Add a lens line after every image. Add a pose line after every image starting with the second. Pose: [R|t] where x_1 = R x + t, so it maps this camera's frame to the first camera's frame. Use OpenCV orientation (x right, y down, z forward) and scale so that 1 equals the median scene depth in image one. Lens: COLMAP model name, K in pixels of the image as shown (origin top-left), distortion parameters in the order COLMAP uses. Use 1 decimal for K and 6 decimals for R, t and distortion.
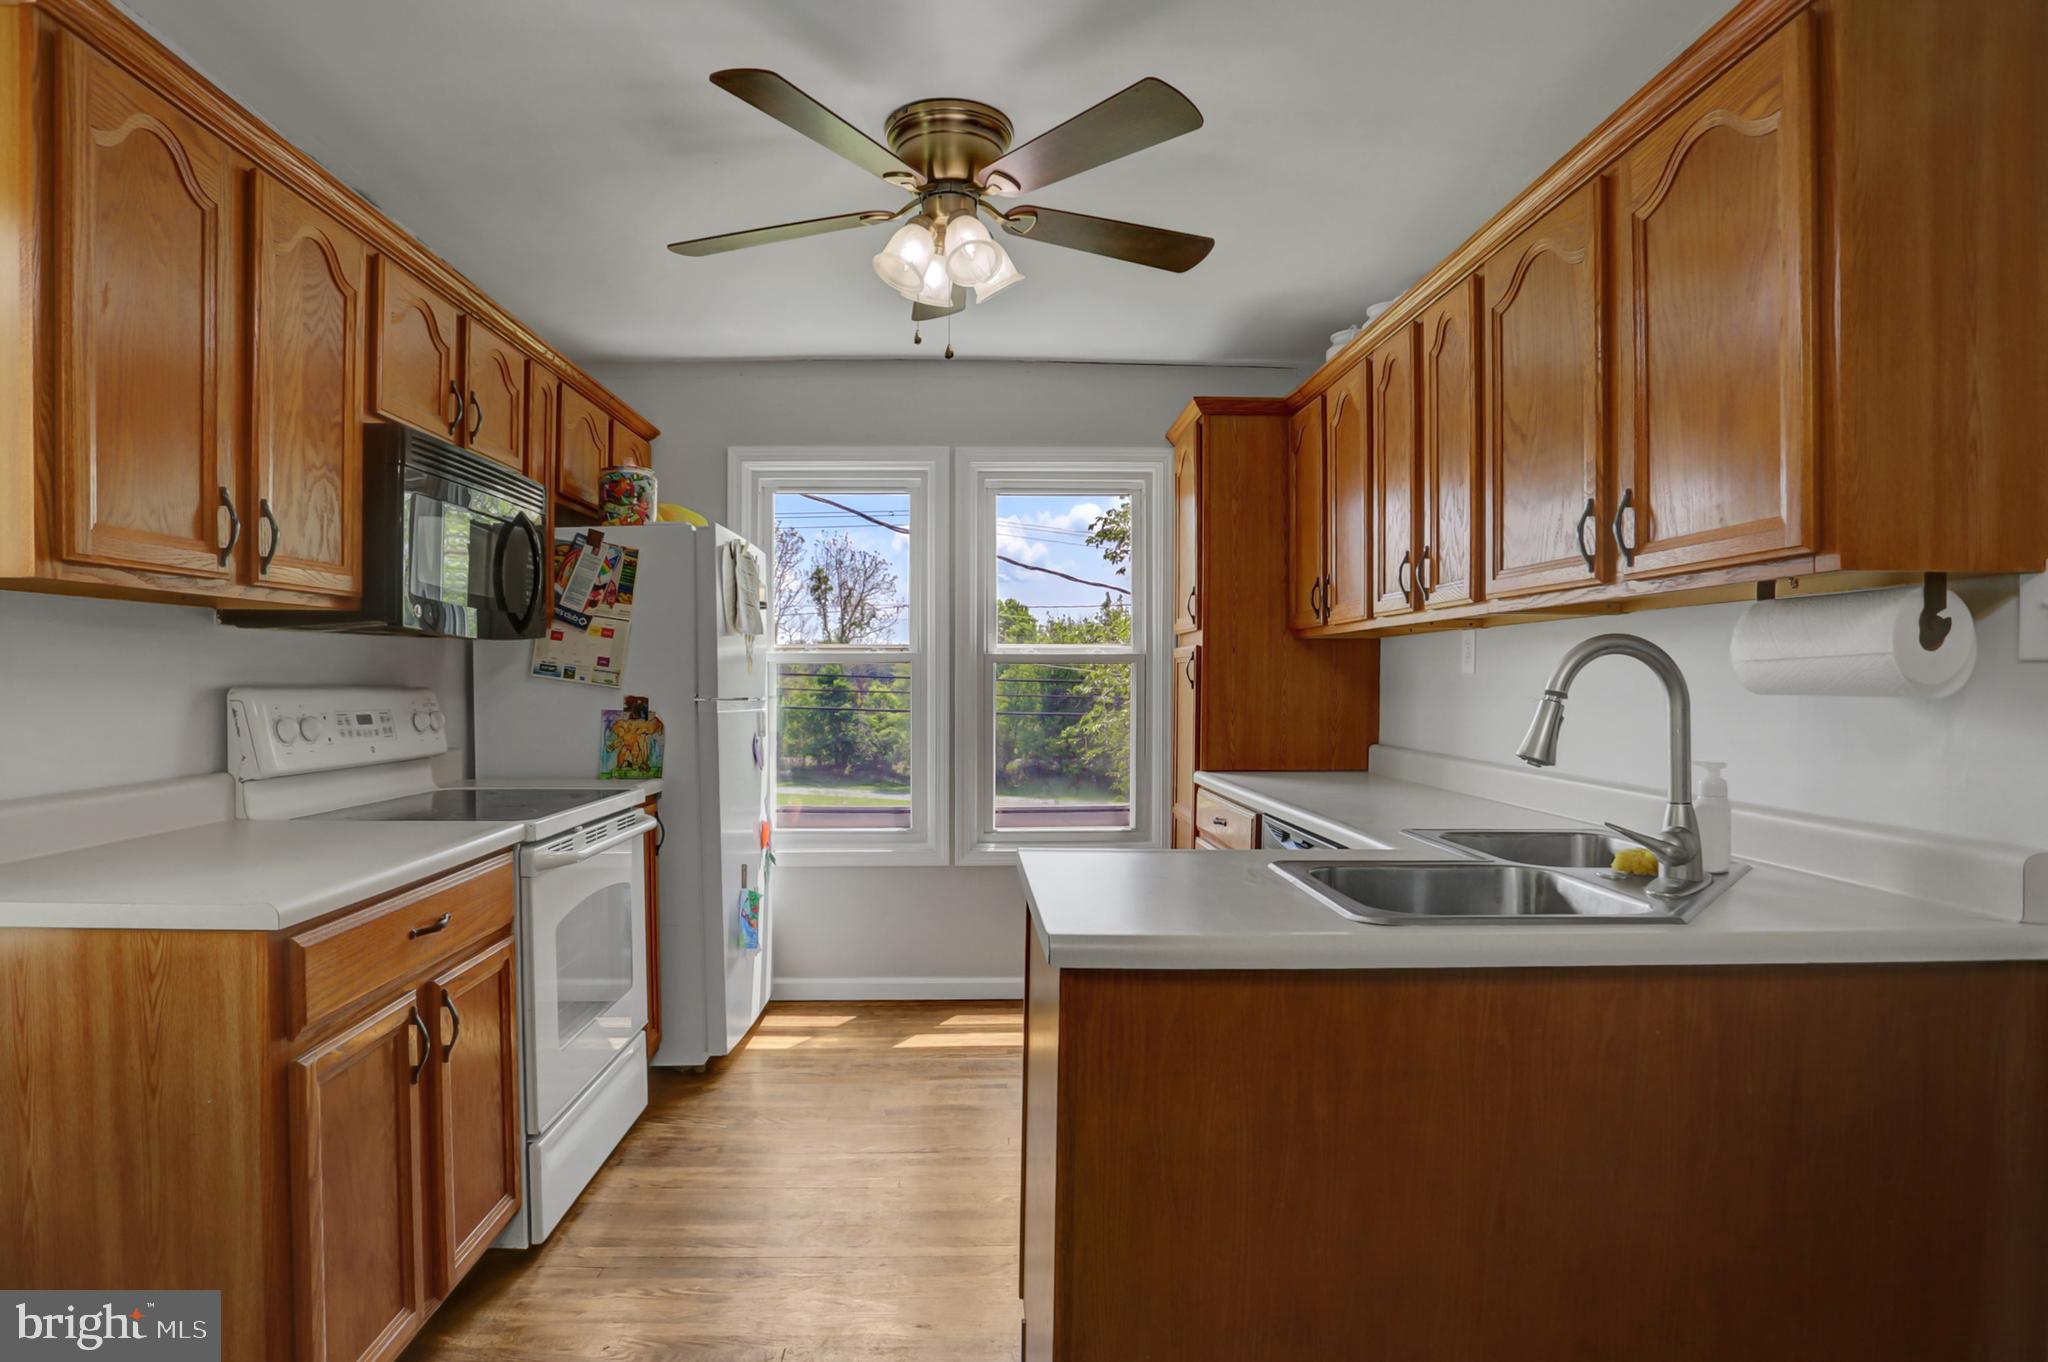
lens RADIAL K [[1056.5, 0, 1016.2], [0, 1056.5, 702.7], [0, 0, 1]] dist [-0.069494, 0.030812]
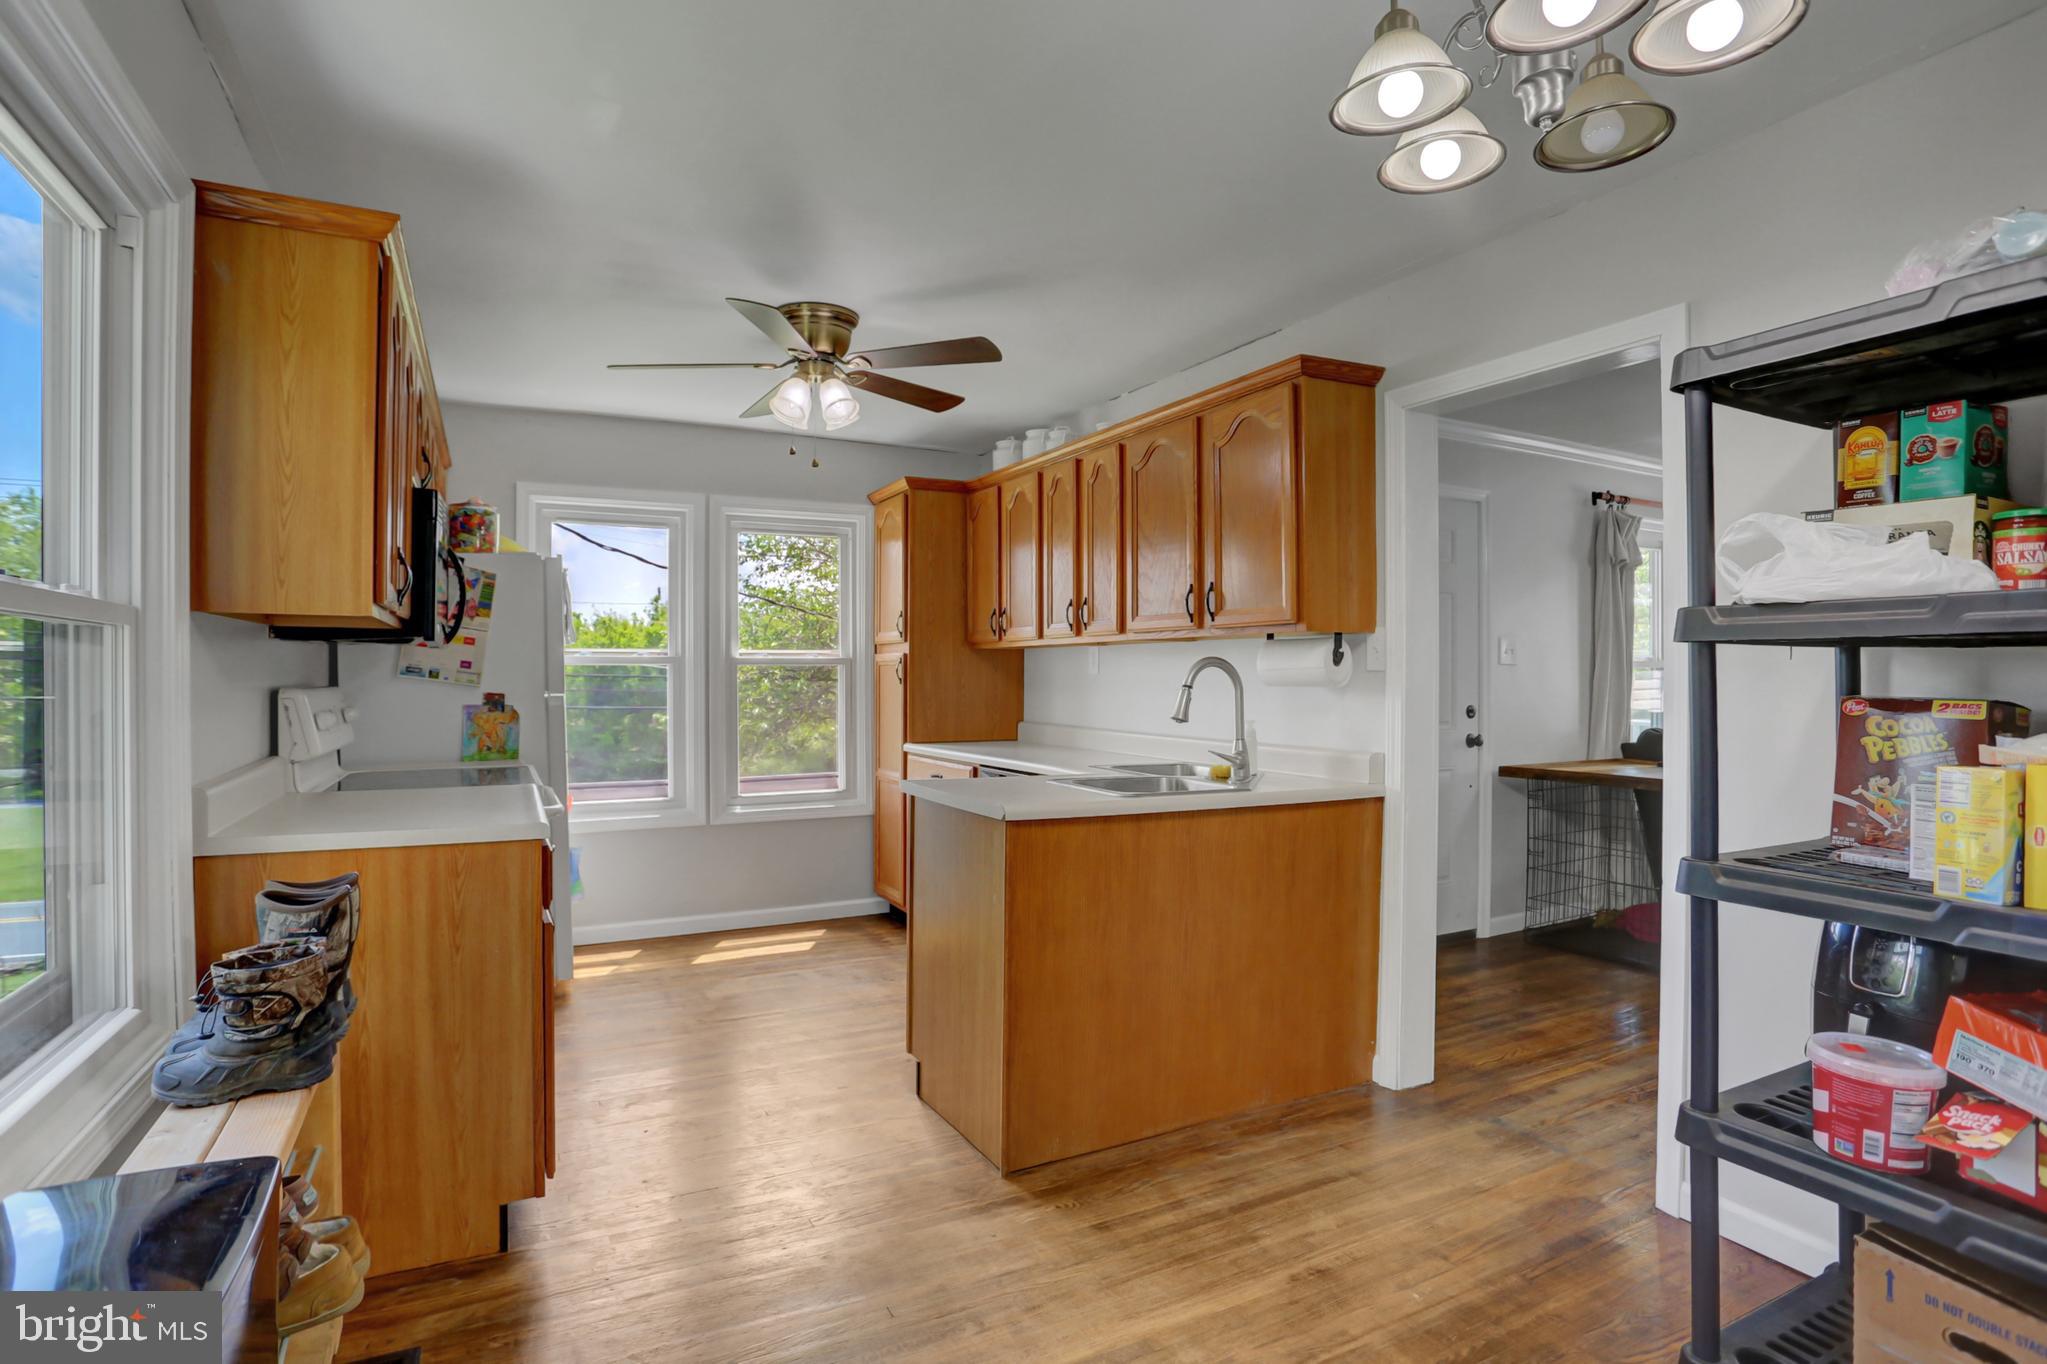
lens RADIAL K [[985.7, 0, 1023.5], [0, 985.7, 682.0], [0, 0, 1]] dist [-0.062192, 0.000052]
pose [[0.903835, -0.004792, 0.427854, -0.289642], [0.010467, 0.999886, -0.010913, -0.000113], [-0.427753, 0.014342, 0.903782, -0.291525]]
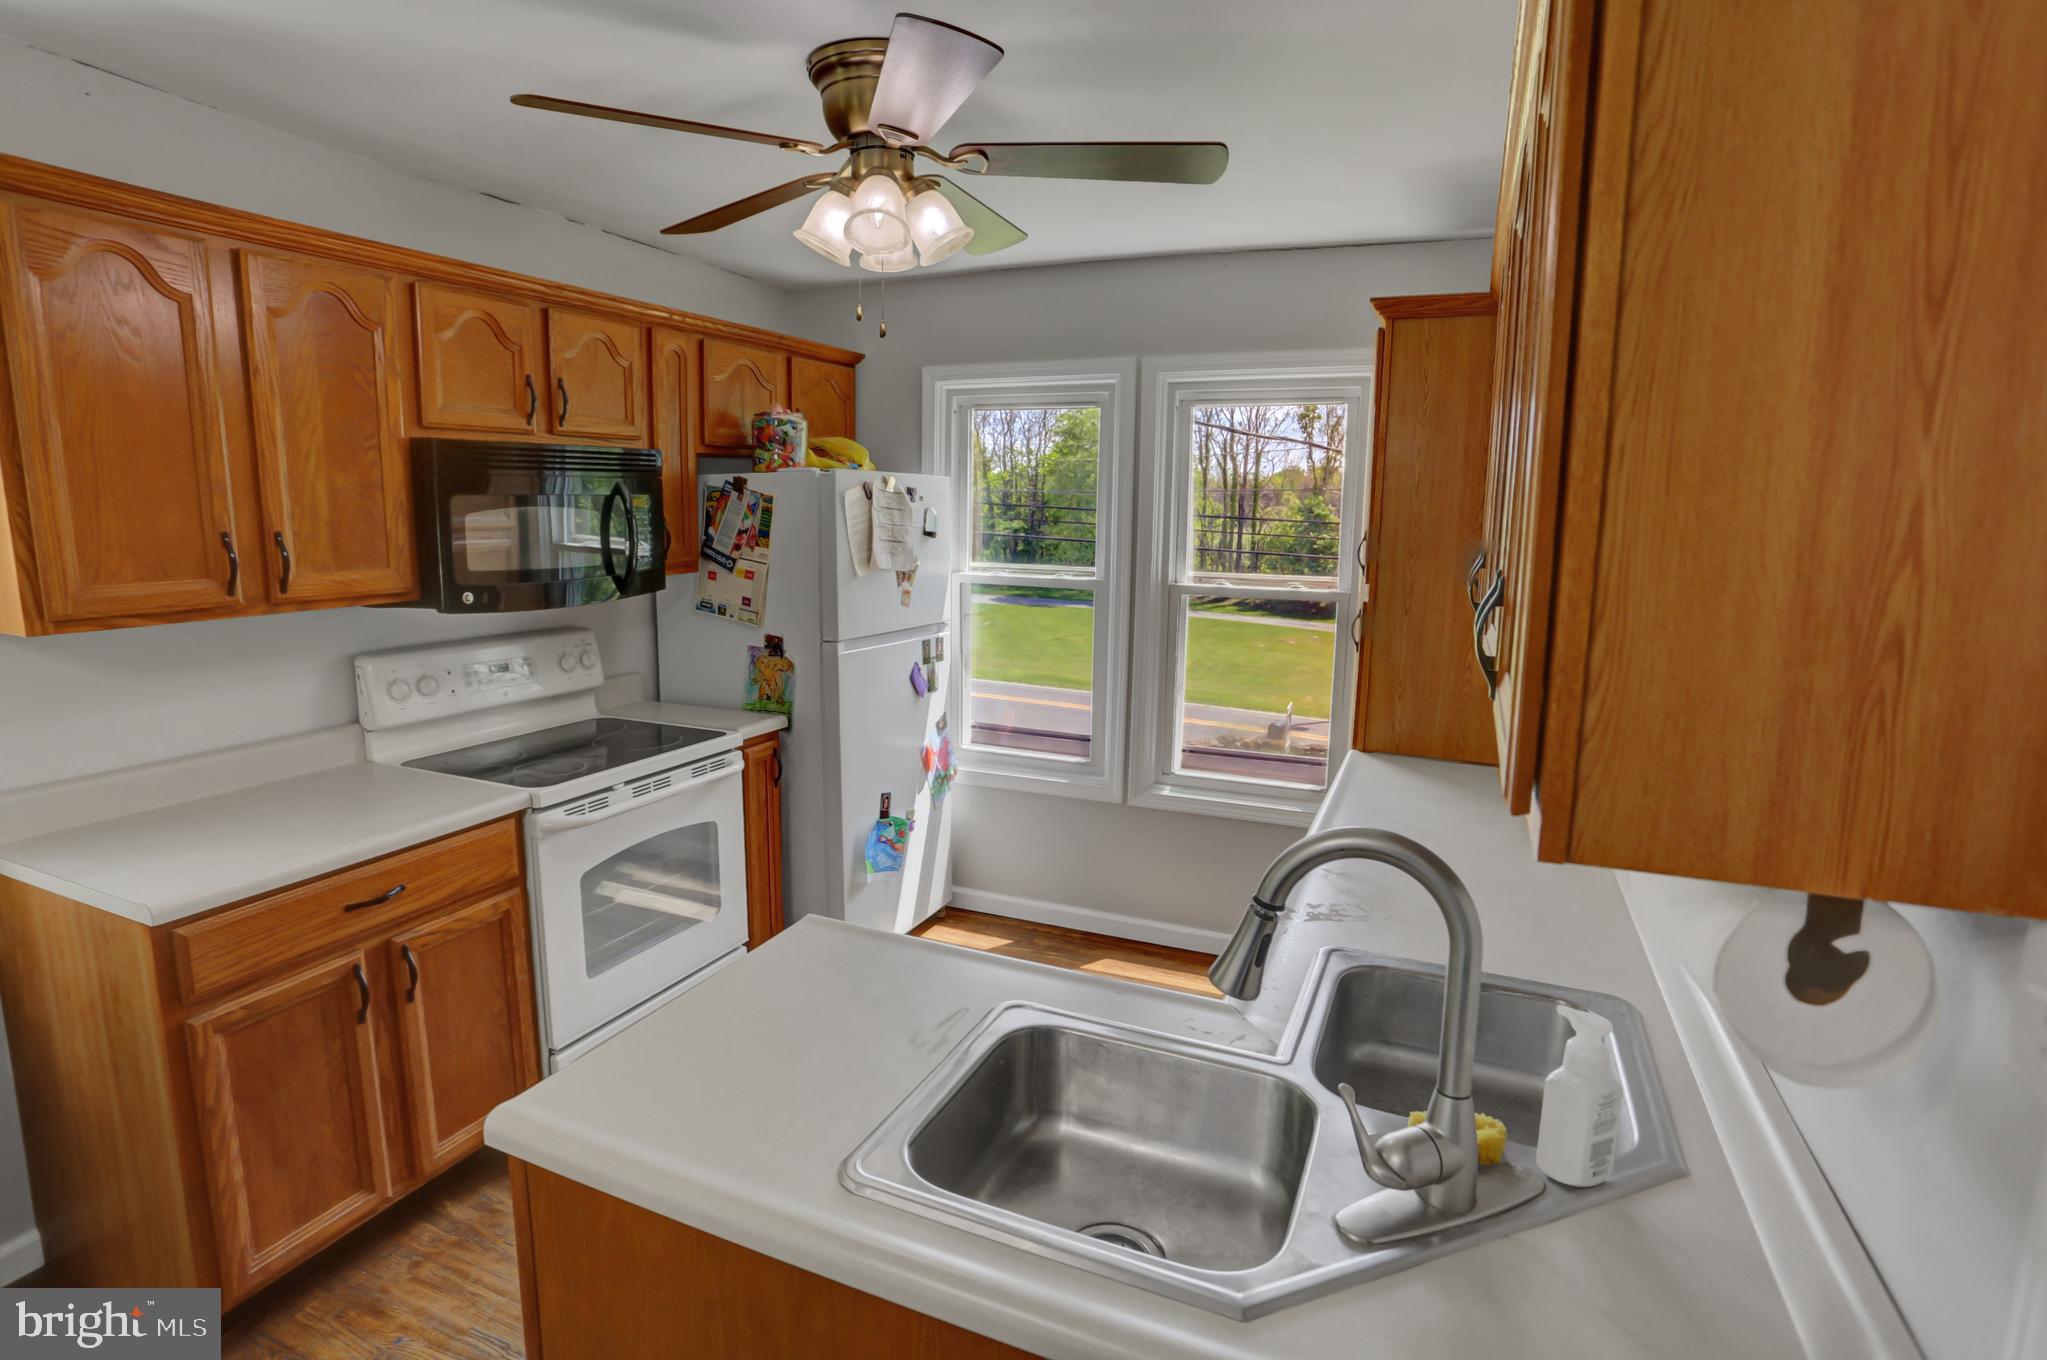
lens RADIAL K [[1038.0, 0, 1022.8], [0, 1038.0, 671.1], [0, 0, 1]] dist [-0.047769, 0.000761]
pose [[0.900392, 0.082722, -0.427144, 0.322245], [-0.024825, 0.989928, 0.139381, -0.124233], [0.434371, -0.114894, 0.893376, 0.165300]]
